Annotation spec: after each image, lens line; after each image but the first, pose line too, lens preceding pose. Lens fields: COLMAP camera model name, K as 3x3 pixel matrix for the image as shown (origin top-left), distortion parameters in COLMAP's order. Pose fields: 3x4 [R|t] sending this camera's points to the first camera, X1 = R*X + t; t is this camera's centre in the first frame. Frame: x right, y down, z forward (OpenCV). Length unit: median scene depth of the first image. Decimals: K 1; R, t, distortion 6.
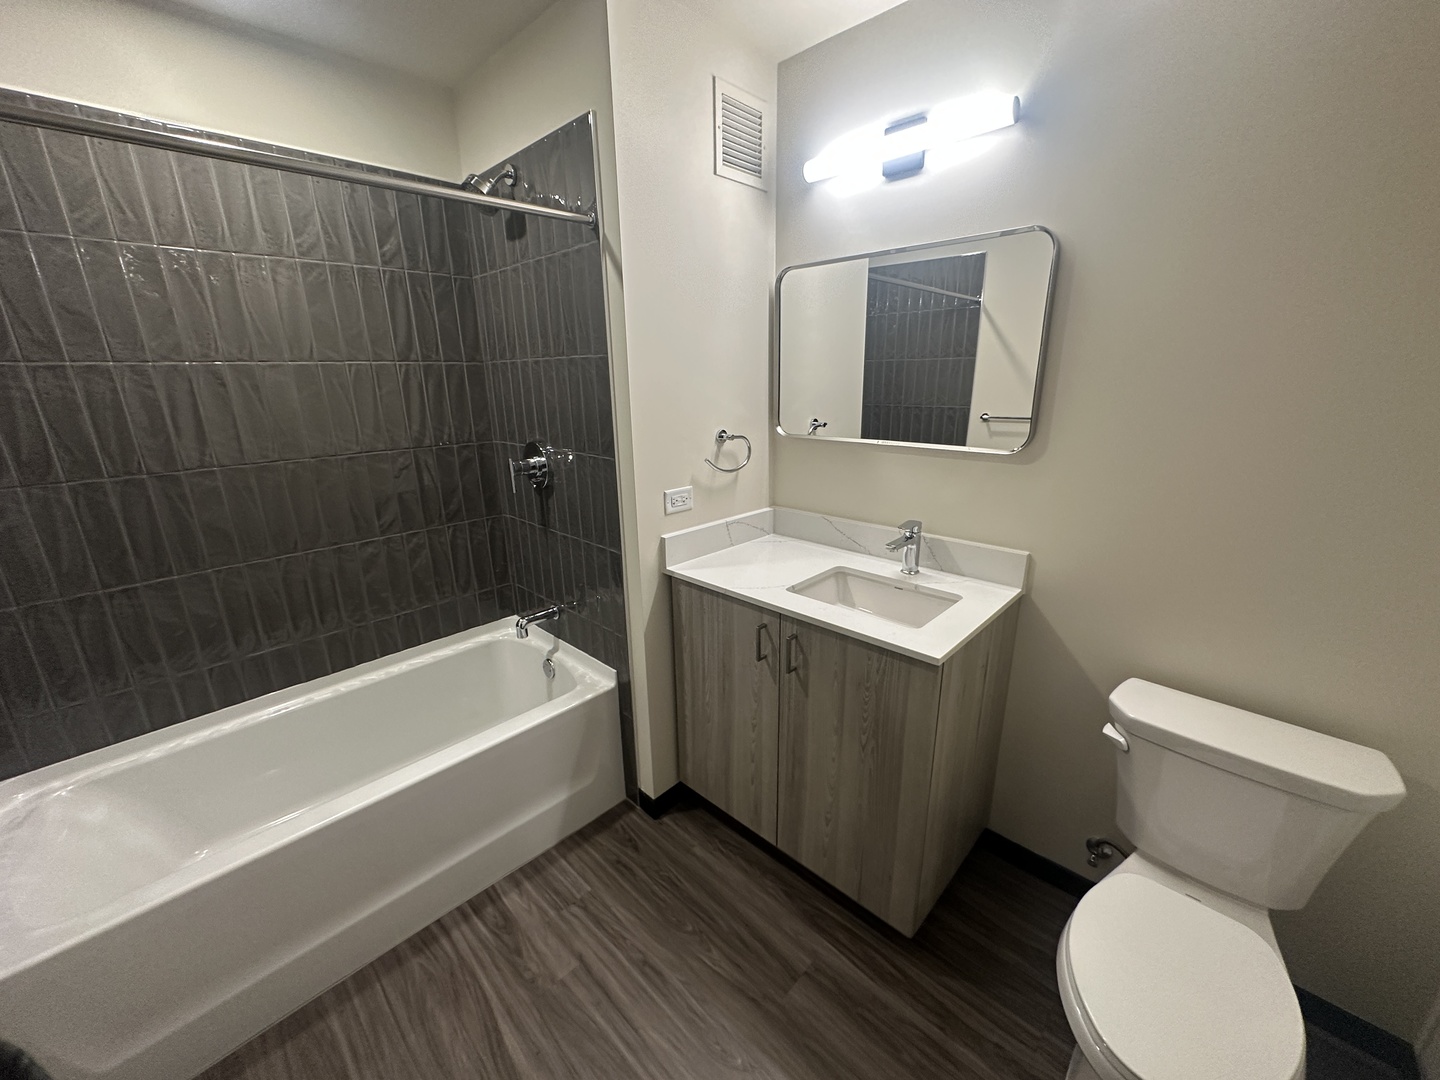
lens RADIAL K [[575.2, 0, 720.7], [0, 575.2, 539.9], [0, 0, 1]] dist [-0.004751, 0.000652]
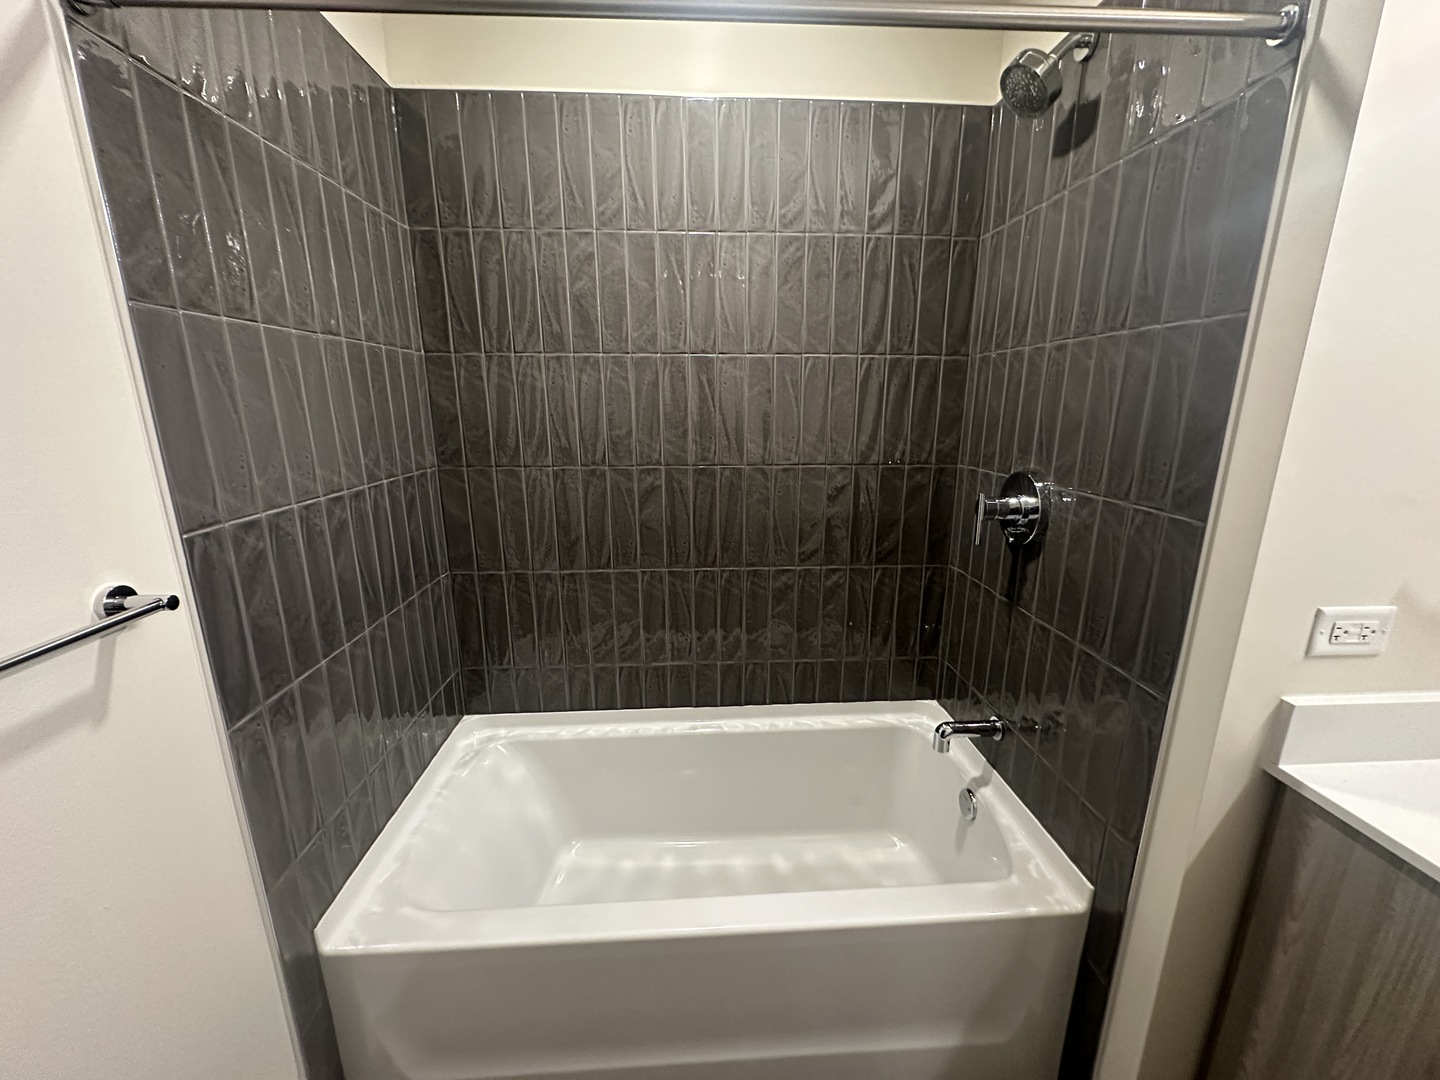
lens RADIAL K [[575.2, 0, 719.1], [0, 575.2, 539.4], [0, 0, 1]] dist [-0.004751, 0.000652]
pose [[0.735466, 0.176075, -0.654284, -0.146133], [-0.202492, 0.978631, 0.035744, -0.051956], [0.646596, 0.106199, 0.755404, 0.307037]]
